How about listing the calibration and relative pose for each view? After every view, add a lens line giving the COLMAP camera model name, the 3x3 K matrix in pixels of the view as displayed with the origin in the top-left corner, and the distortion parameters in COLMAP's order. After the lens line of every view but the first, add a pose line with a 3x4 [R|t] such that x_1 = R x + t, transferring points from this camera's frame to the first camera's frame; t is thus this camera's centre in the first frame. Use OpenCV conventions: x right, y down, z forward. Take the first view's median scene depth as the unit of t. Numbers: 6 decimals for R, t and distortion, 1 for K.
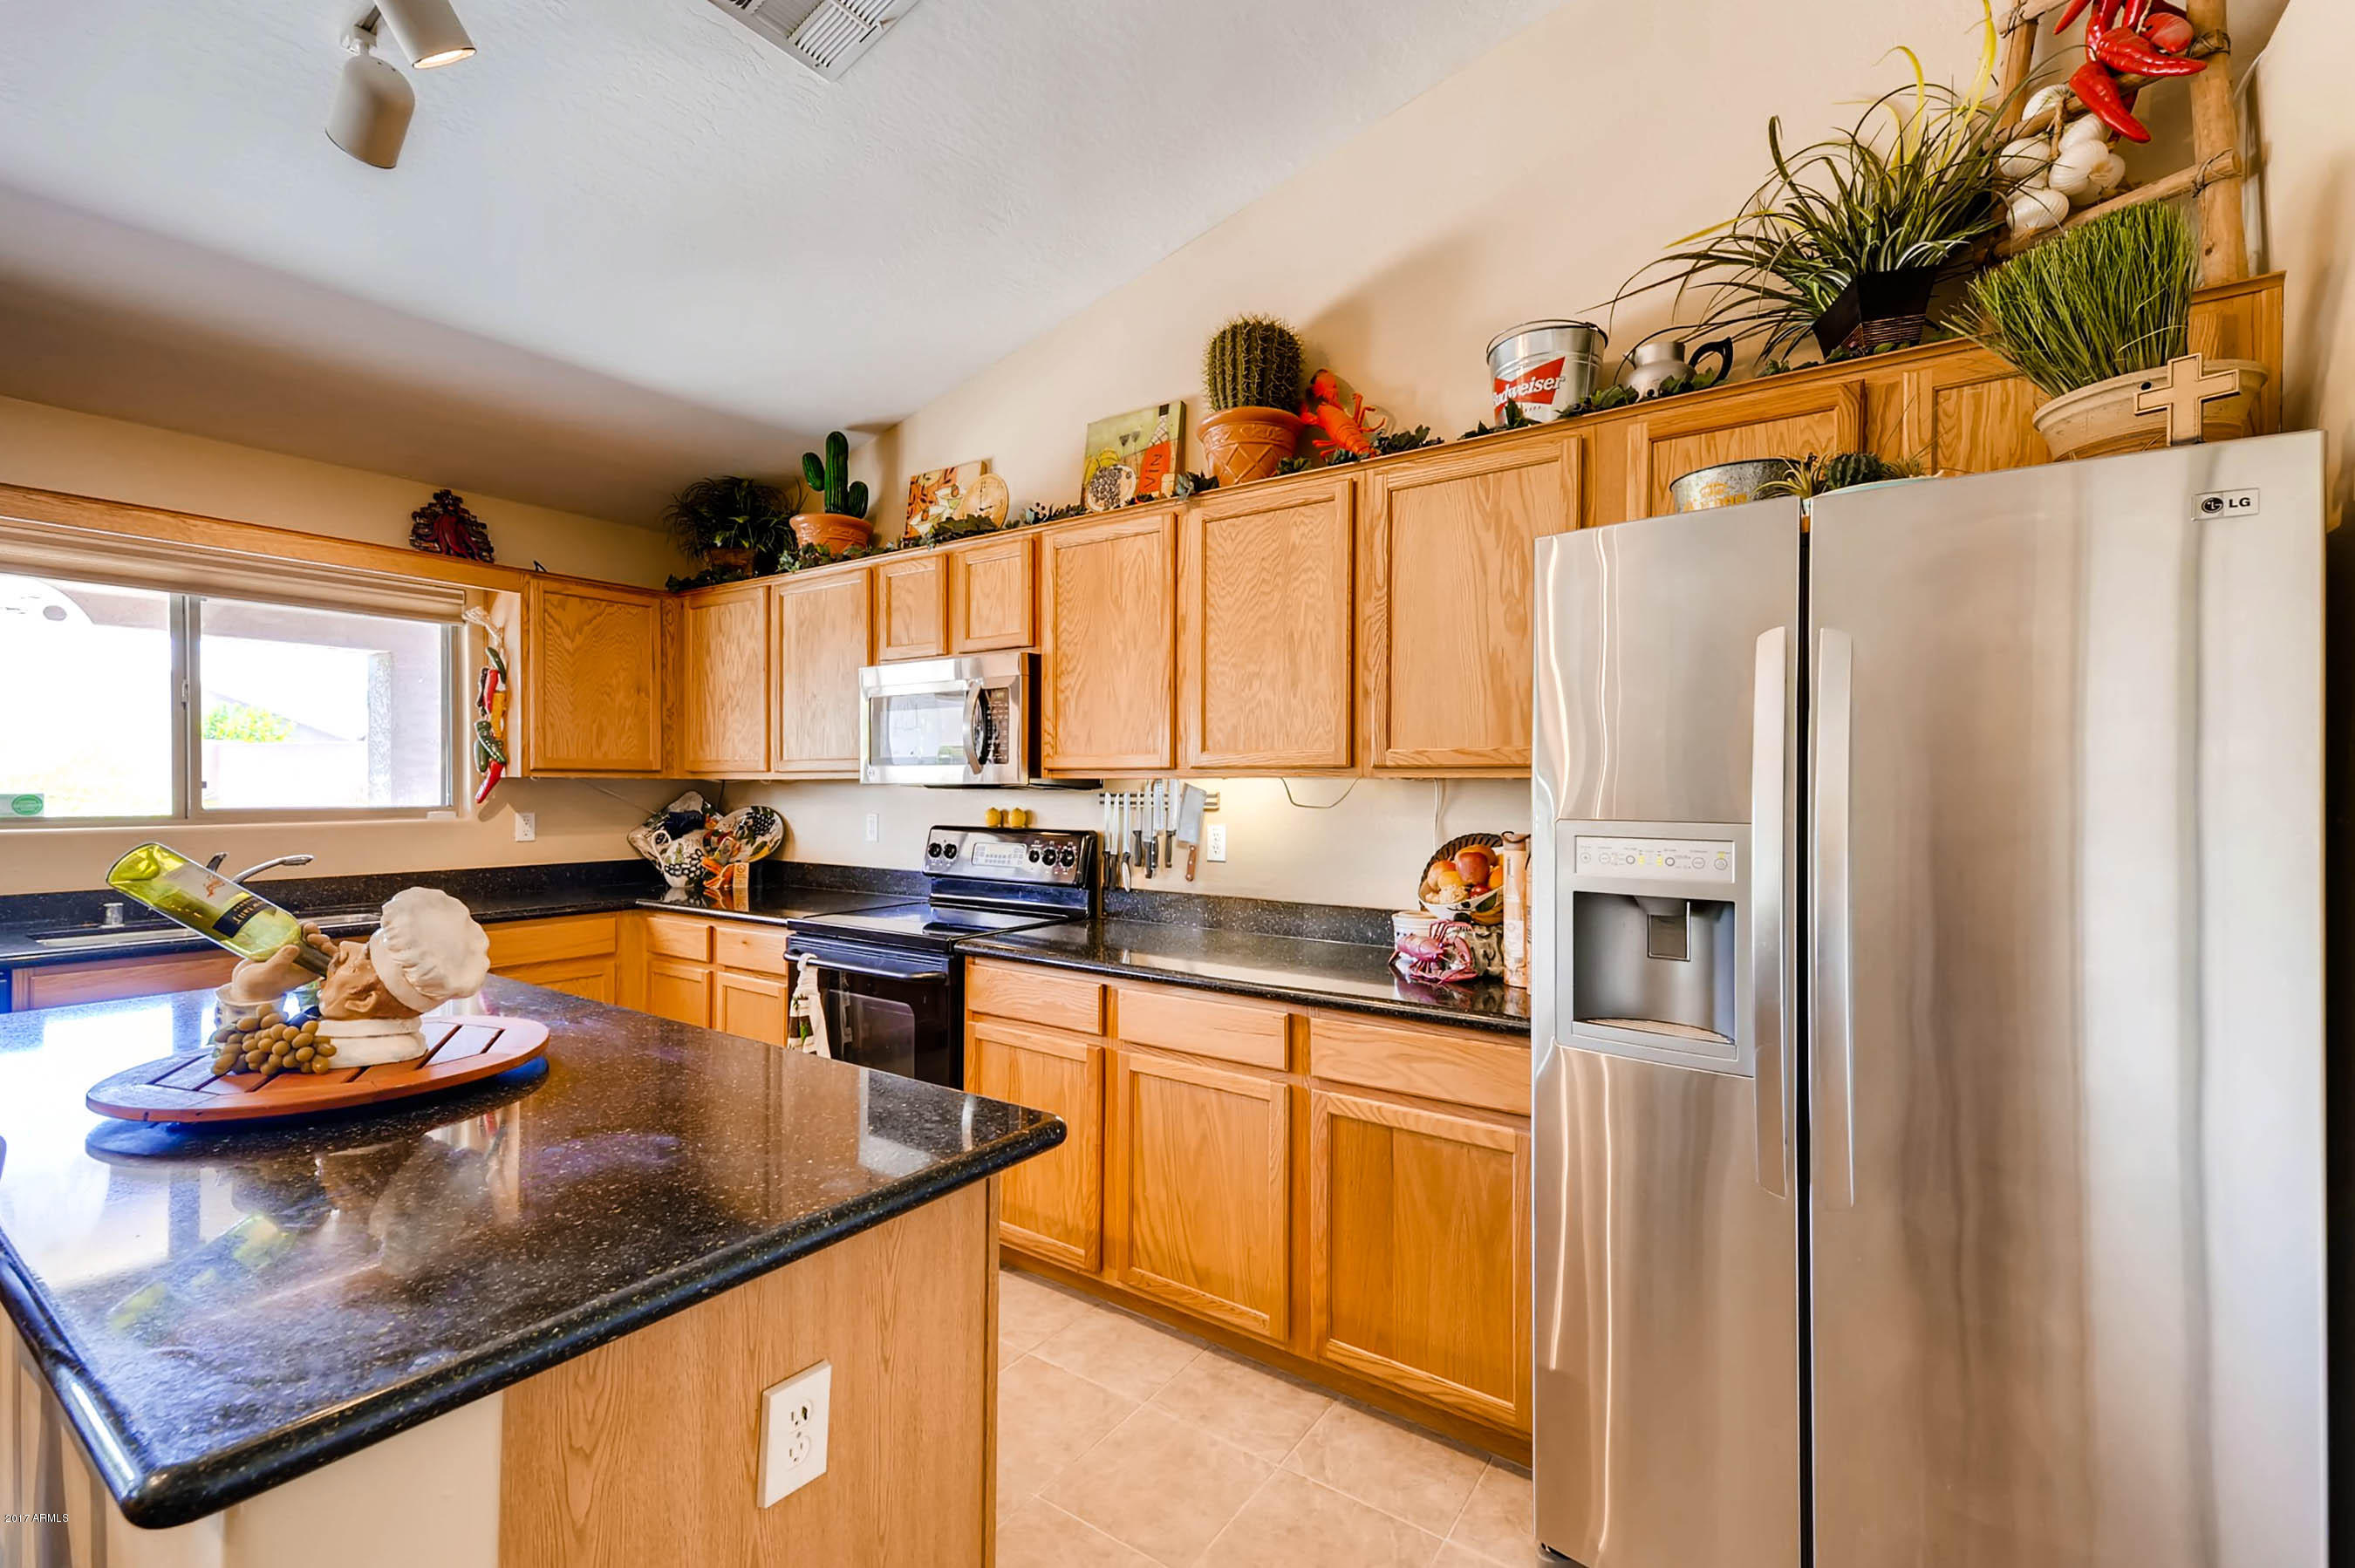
lens RADIAL K [[1022.6, 0, 1178.0], [0, 1022.6, 795.0], [0, 0, 1]] dist [0.020137, 0.000107]
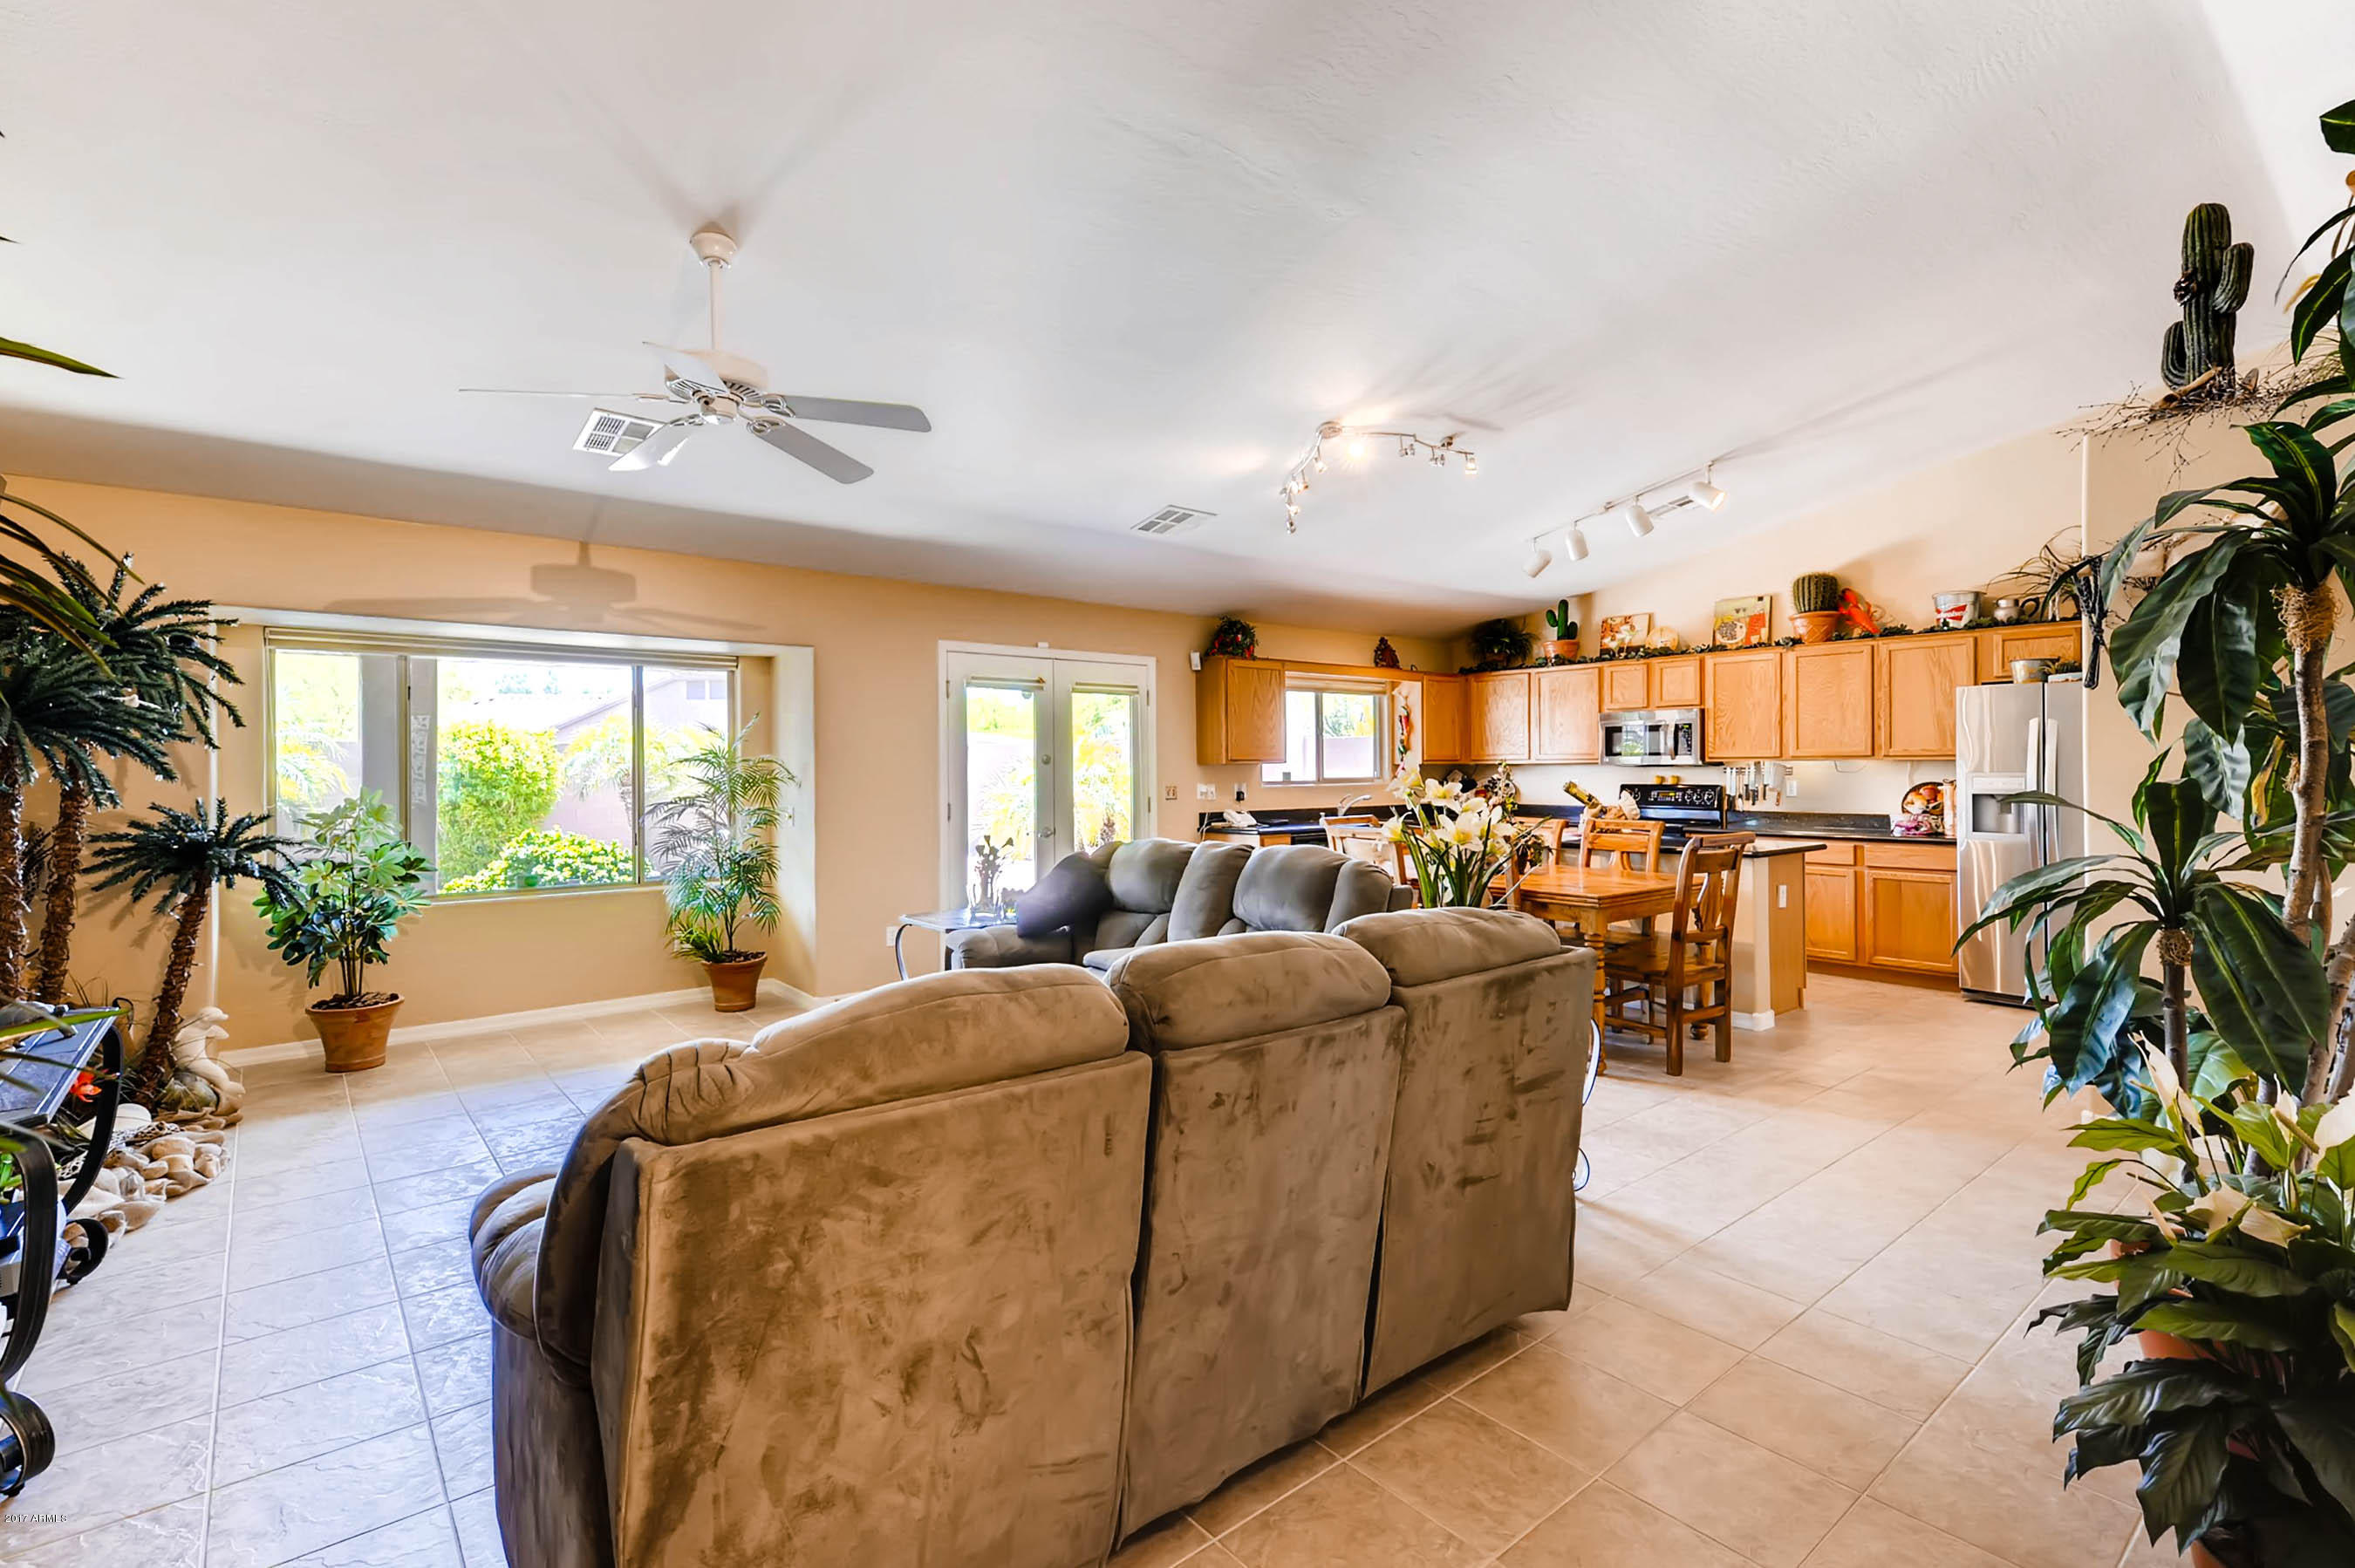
lens RADIAL K [[1057.4, 0, 1157.1], [0, 1057.4, 769.6], [0, 0, 1]] dist [0.005576, 0.000230]
pose [[0.953000, -0.011301, -0.302760, -0.657111], [0.008896, 0.999917, -0.009320, 0.014907], [0.302840, 0.006189, 0.953021, -1.858340]]
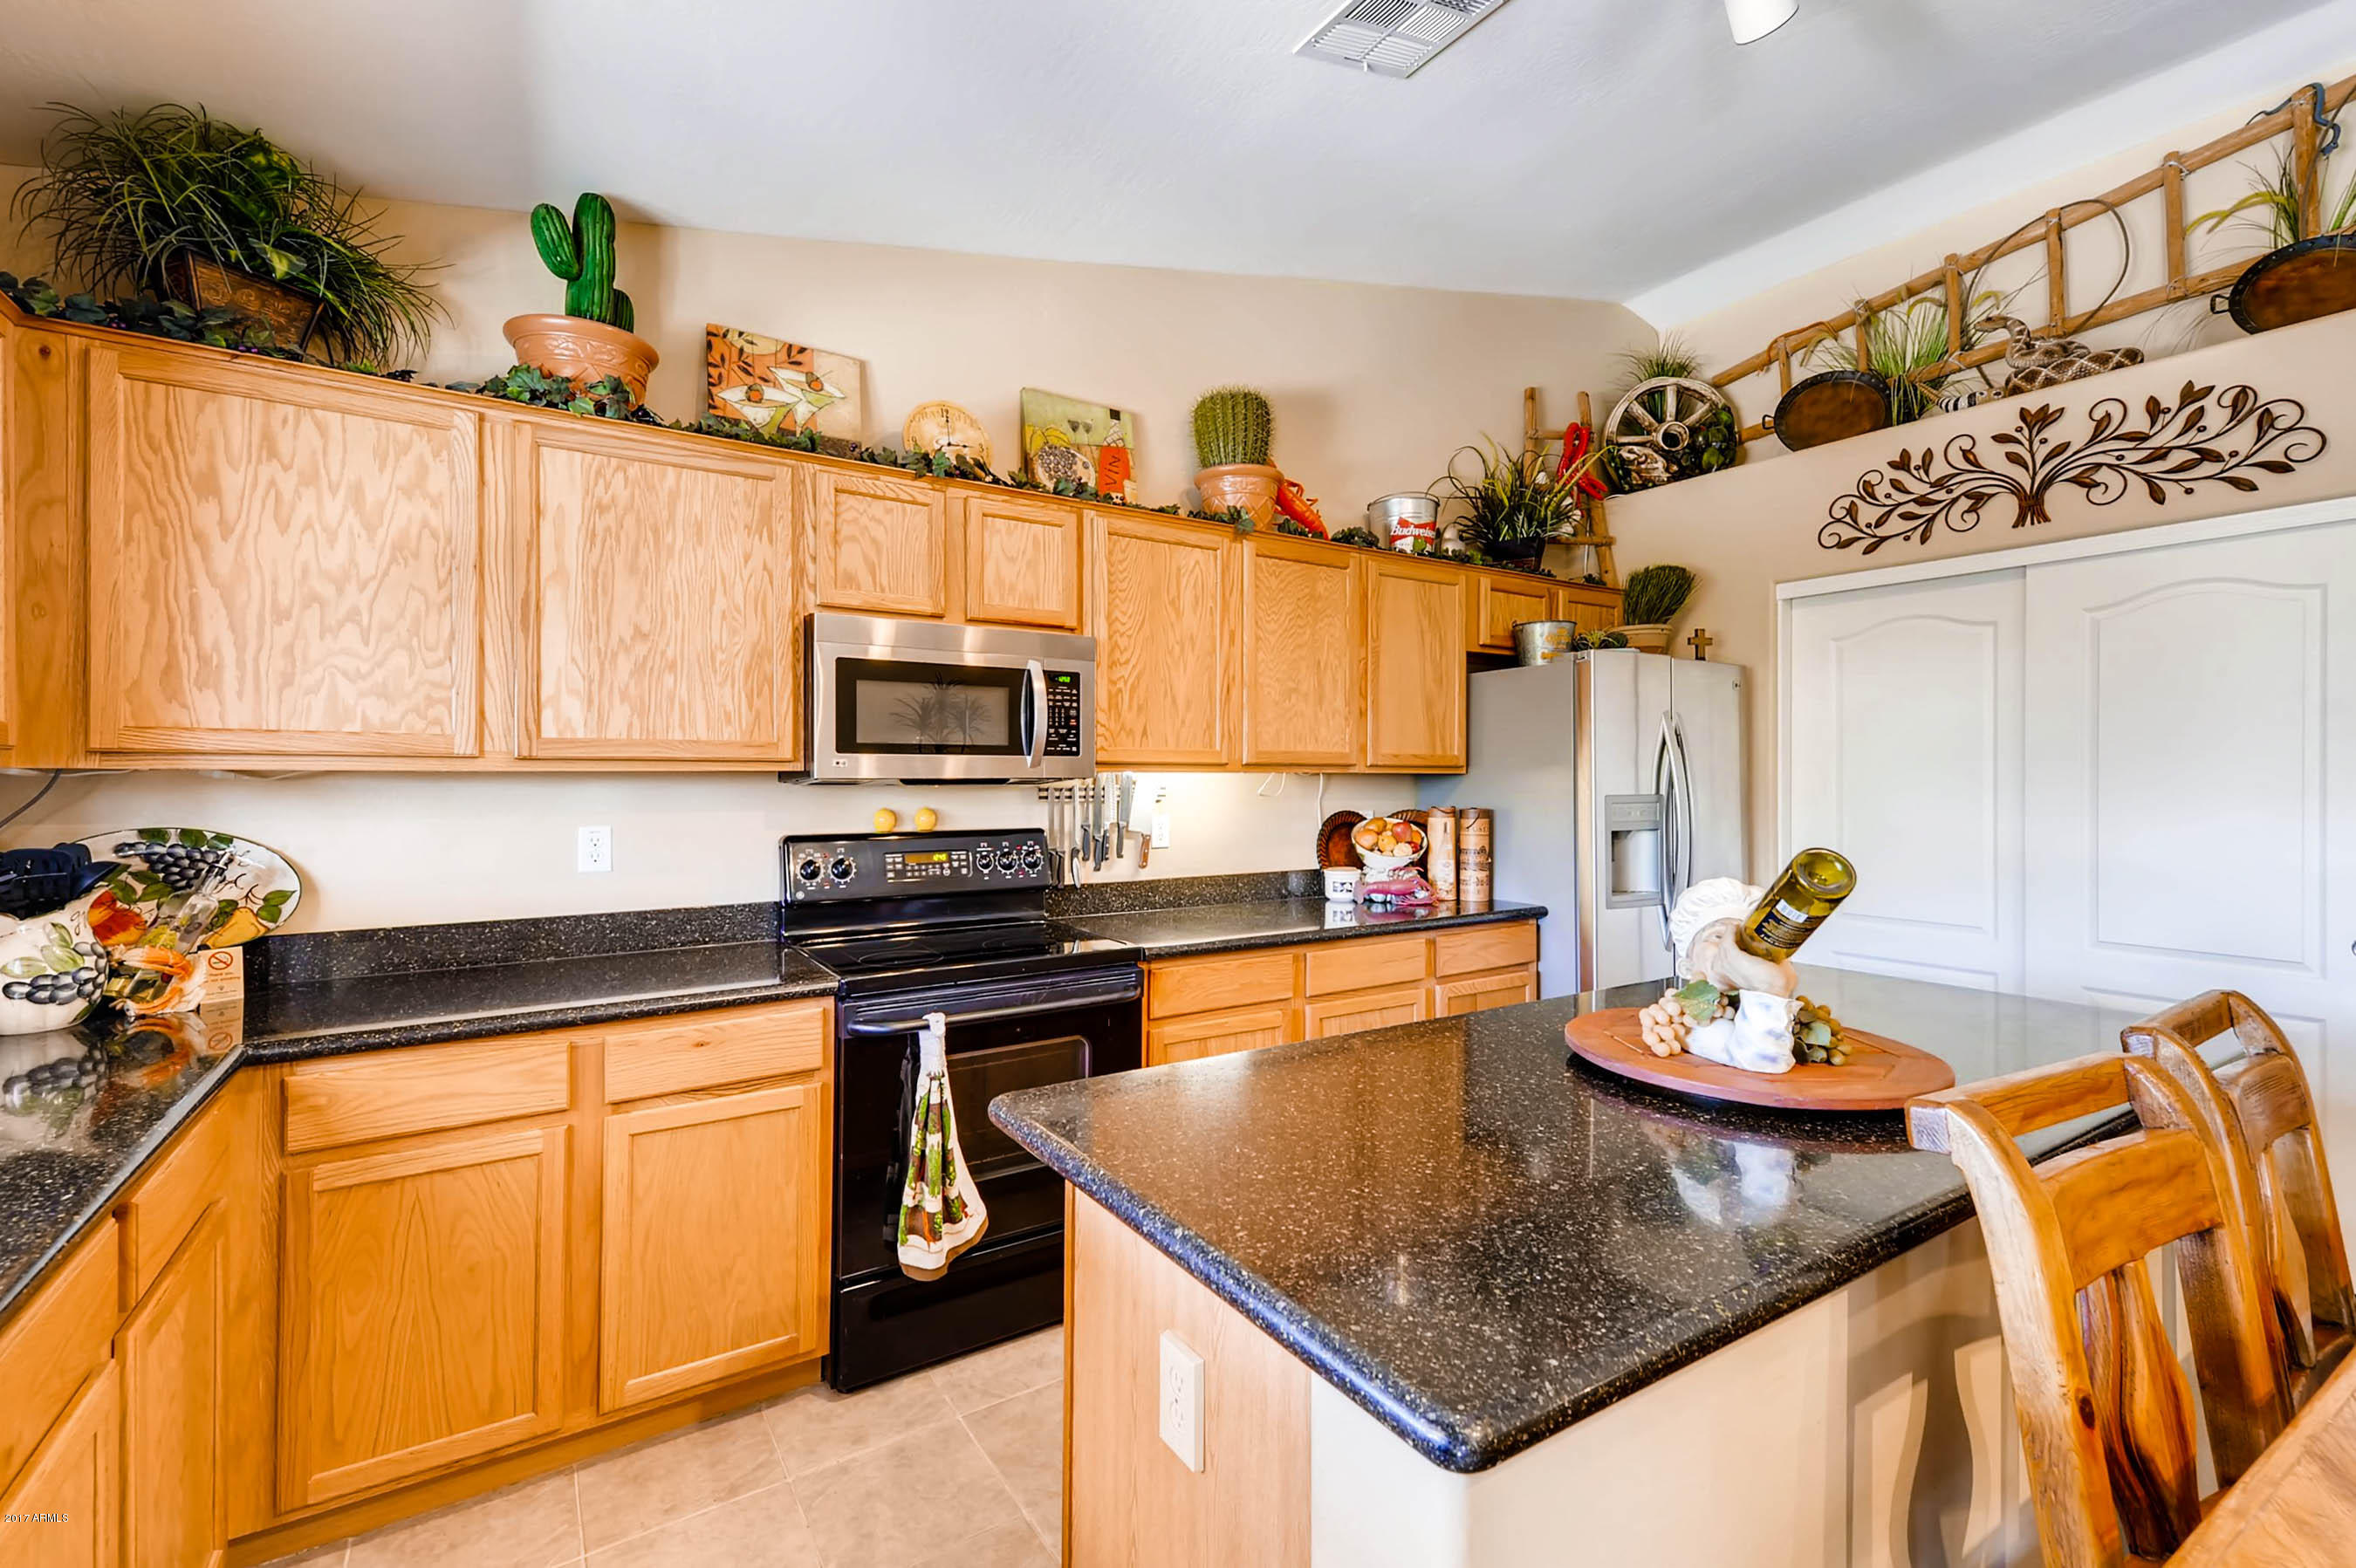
lens RADIAL K [[1023.1, 0, 1182.3], [0, 1023.1, 776.3], [0, 0, 1]] dist [0.020137, 0.000107]
pose [[0.361713, -0.004675, 0.932278, -1.077537], [0.007719, 0.999968, 0.002019, -0.014964], [-0.932258, 0.006466, 0.361737, 0.639734]]
